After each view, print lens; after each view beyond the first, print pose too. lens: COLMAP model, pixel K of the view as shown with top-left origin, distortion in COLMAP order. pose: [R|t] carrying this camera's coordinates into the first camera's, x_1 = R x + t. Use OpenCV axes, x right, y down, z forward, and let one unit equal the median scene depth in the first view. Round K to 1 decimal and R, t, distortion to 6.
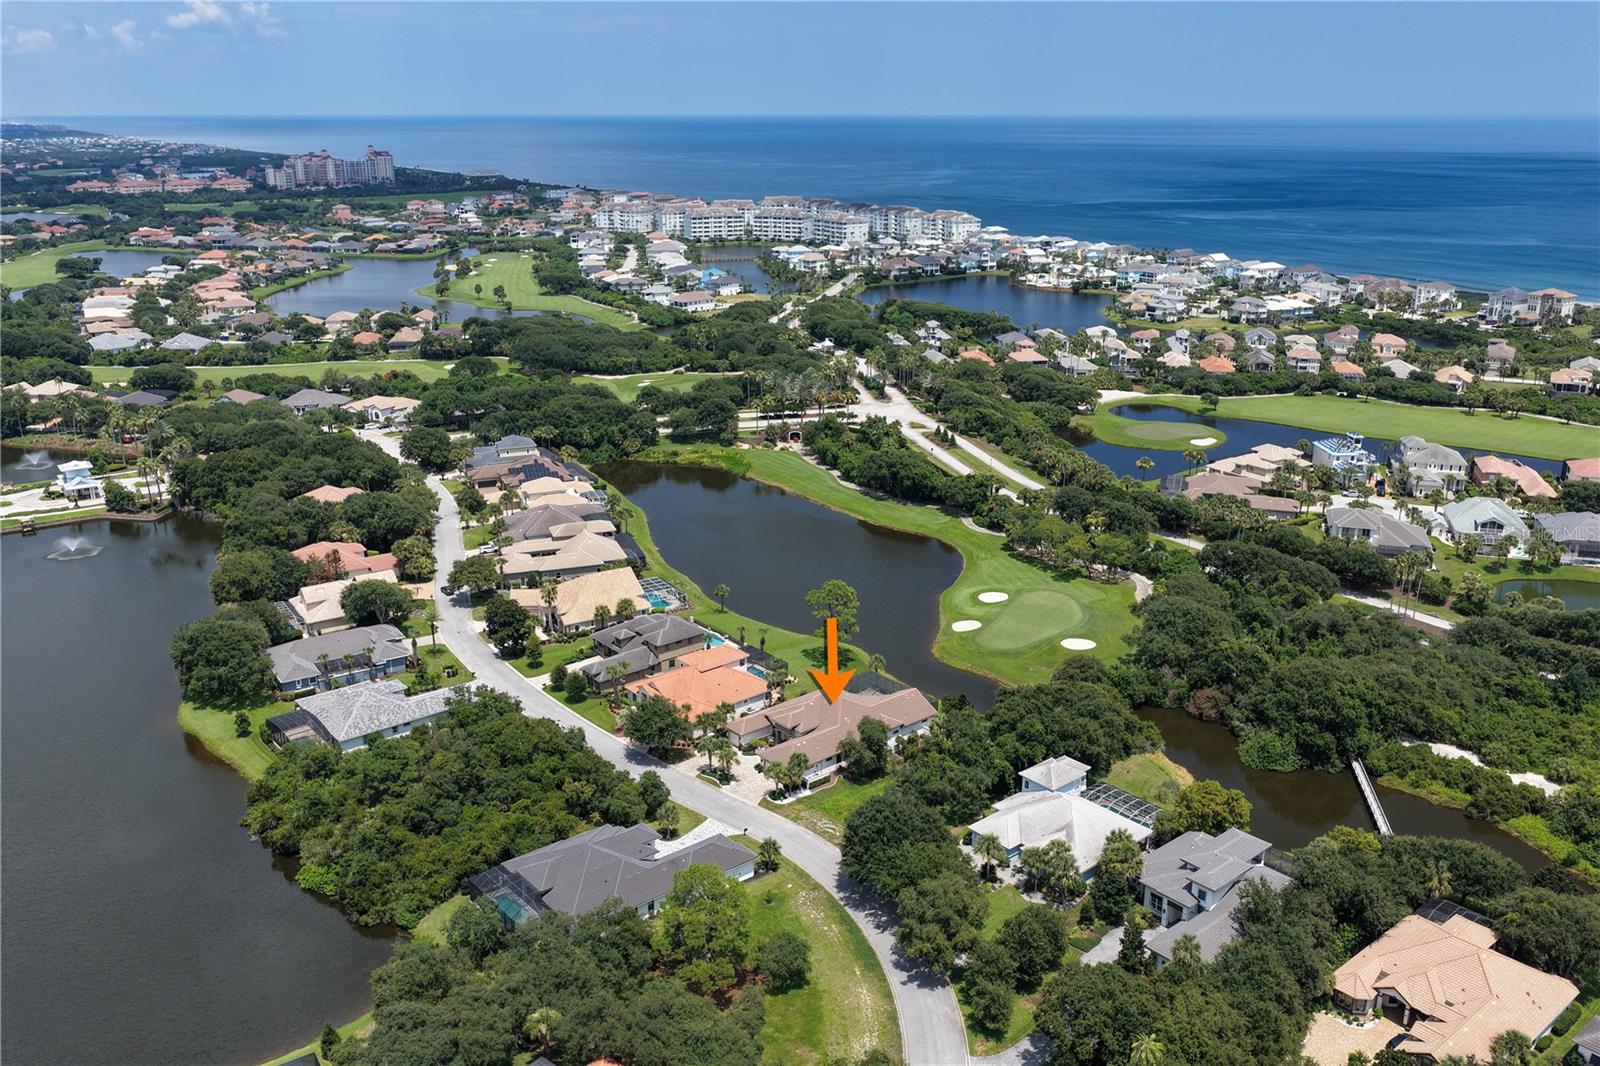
lens RADIAL K [[1328.3, 0, 800.0], [0, 1328.3, 533.0], [0, 0, 1]] dist [-0.015987, 0.037582]
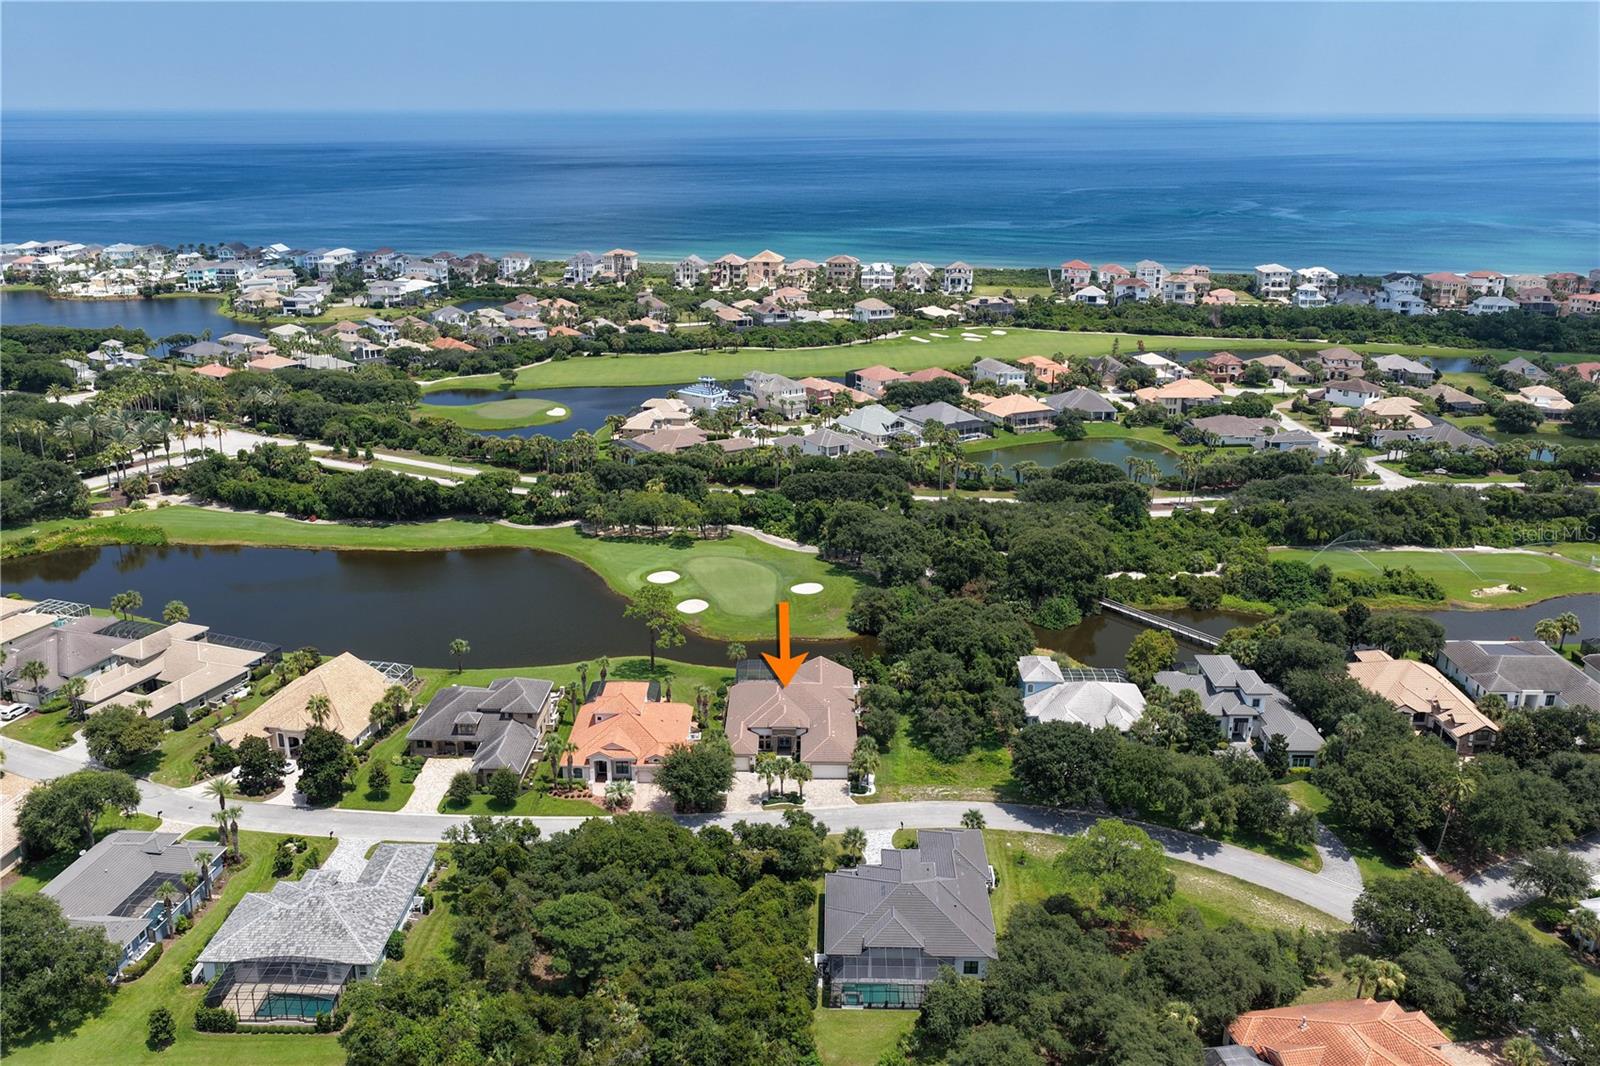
lens RADIAL K [[1328.3, 0, 800.0], [0, 1328.3, 533.0], [0, 0, 1]] dist [-0.015987, 0.037582]
pose [[0.654539, -0.229216, 0.720444, -0.566178], [0.226778, 0.968577, 0.102129, -0.069780], [-0.721215, 0.096533, 0.685952, 0.304153]]
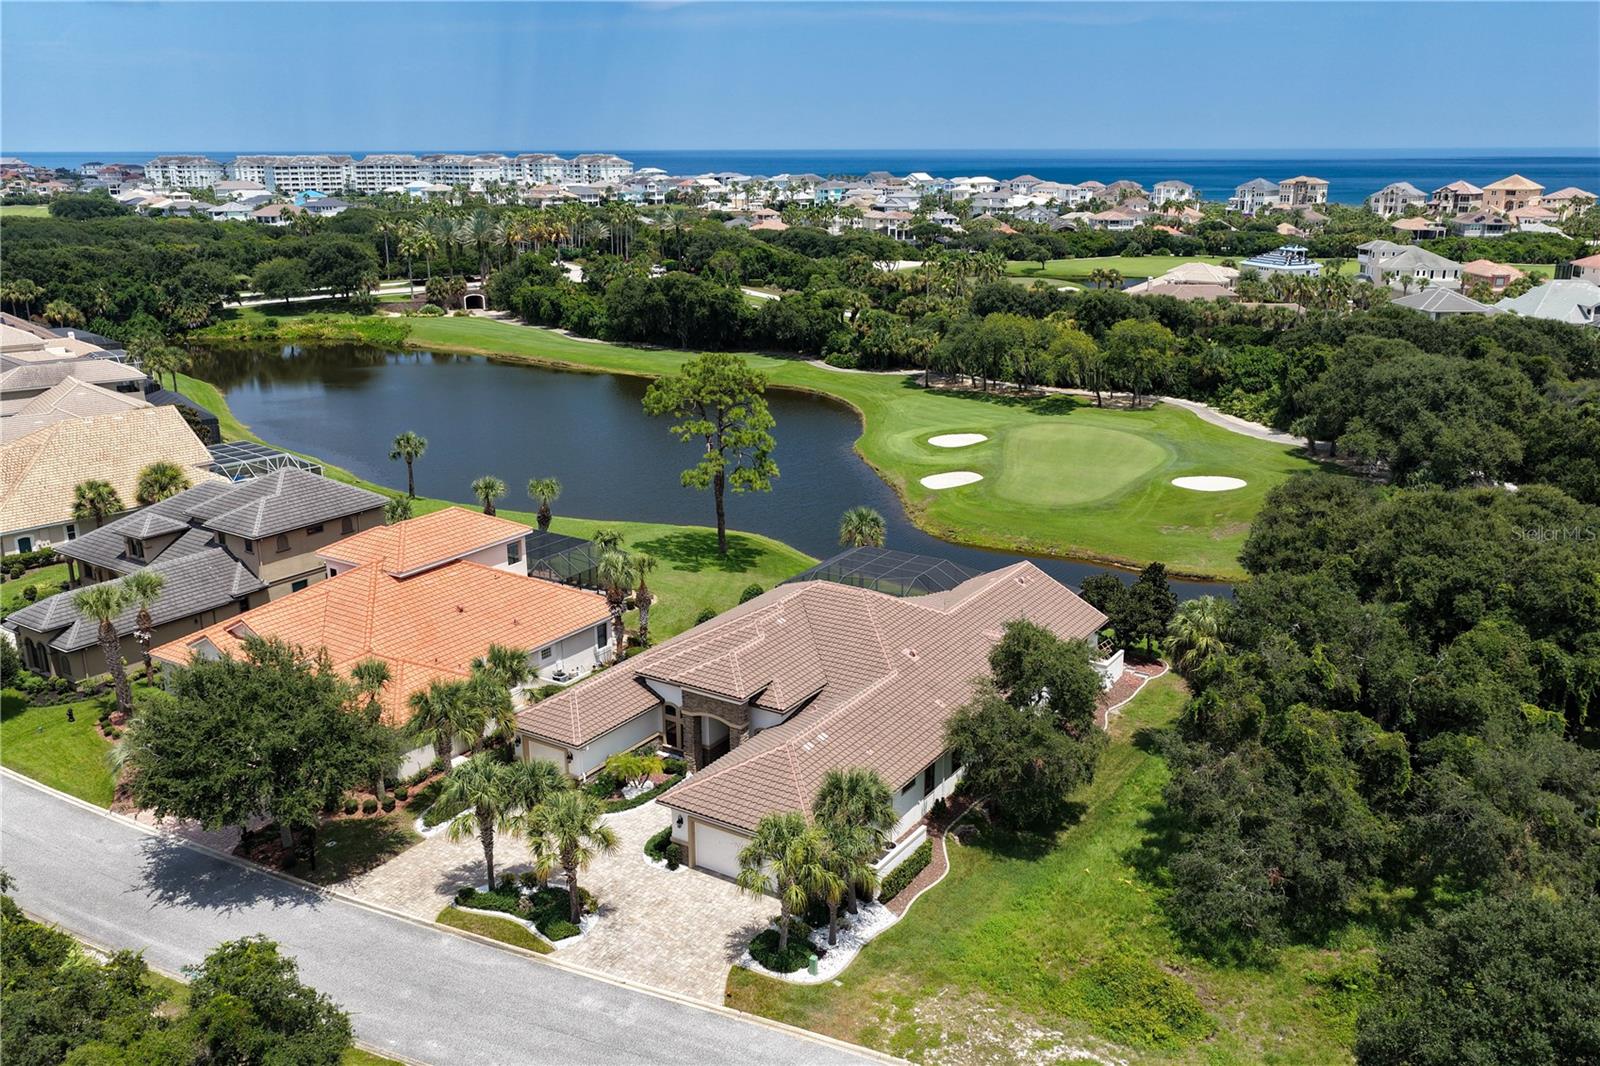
lens RADIAL K [[1328.3, 0, 800.0], [0, 1328.3, 533.0], [0, 0, 1]] dist [-0.015987, 0.037582]
pose [[0.957925, -0.082216, 0.274990, -0.064946], [0.089721, 0.995857, -0.014806, 0.101140], [-0.272634, 0.038856, 0.961333, 0.622686]]
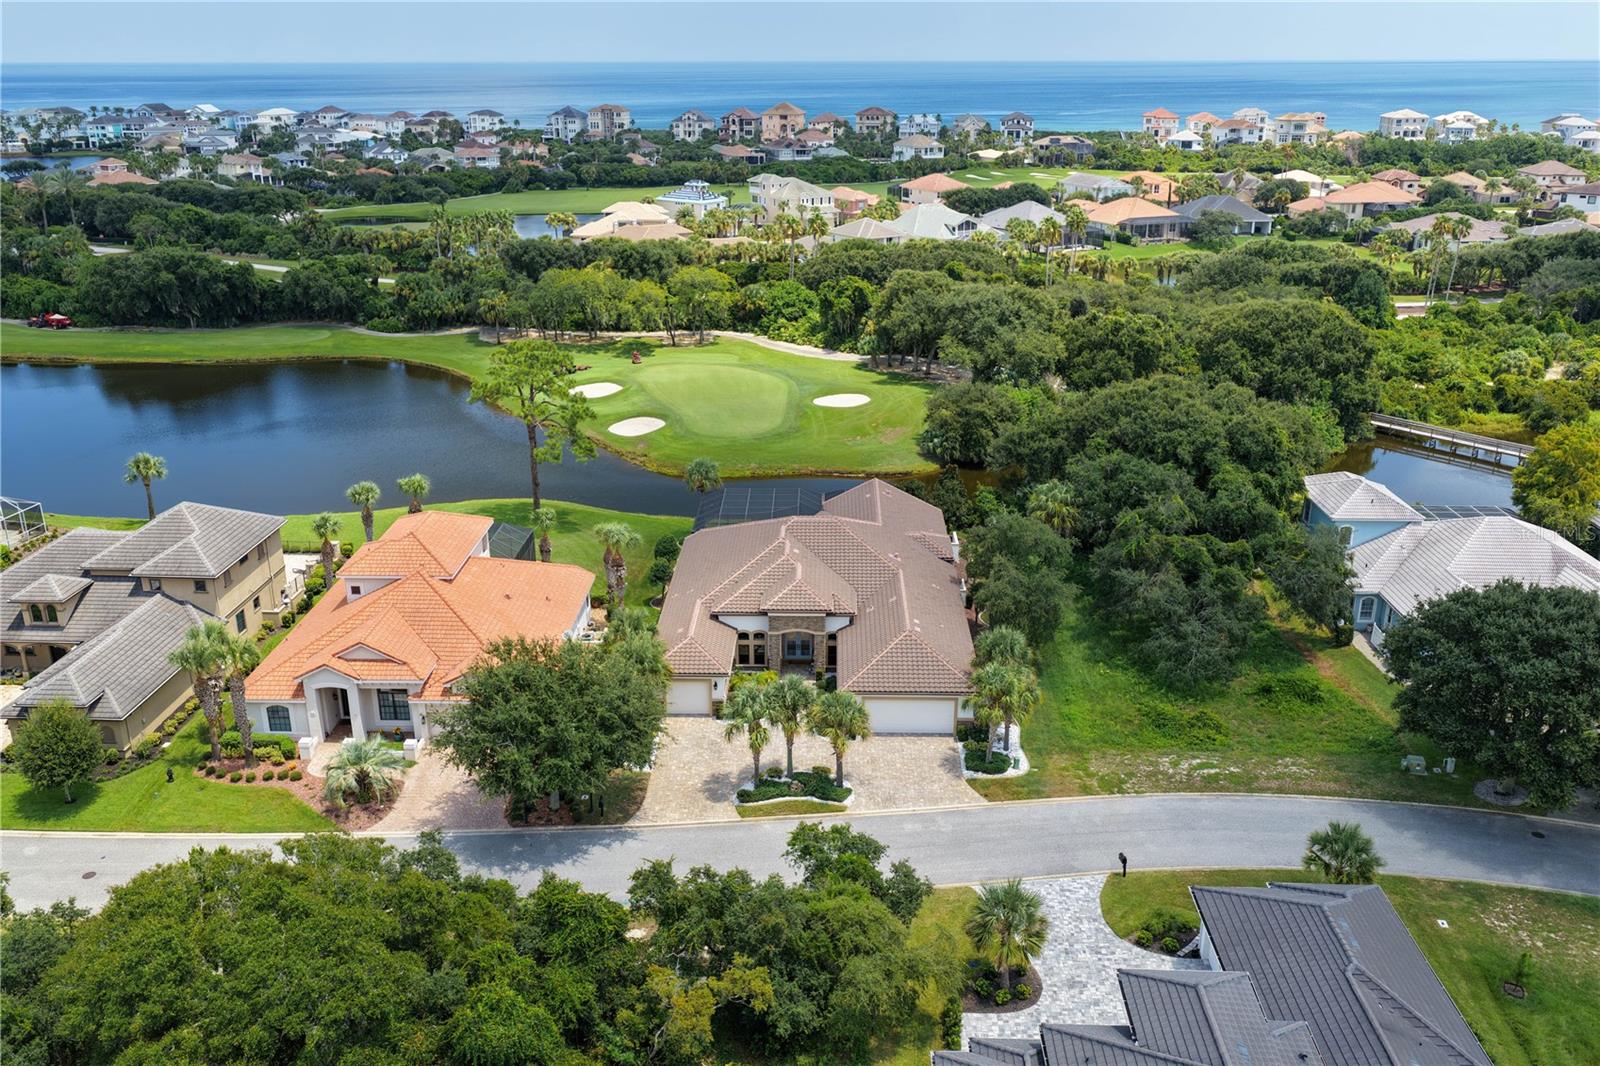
lens RADIAL K [[1328.3, 0, 800.0], [0, 1328.3, 533.0], [0, 0, 1]] dist [-0.015987, 0.037582]
pose [[0.666581, -0.252210, 0.701470, -0.245015], [0.229132, 0.964790, 0.129149, 0.063868], [-0.709344, 0.074641, 0.700900, 0.641990]]
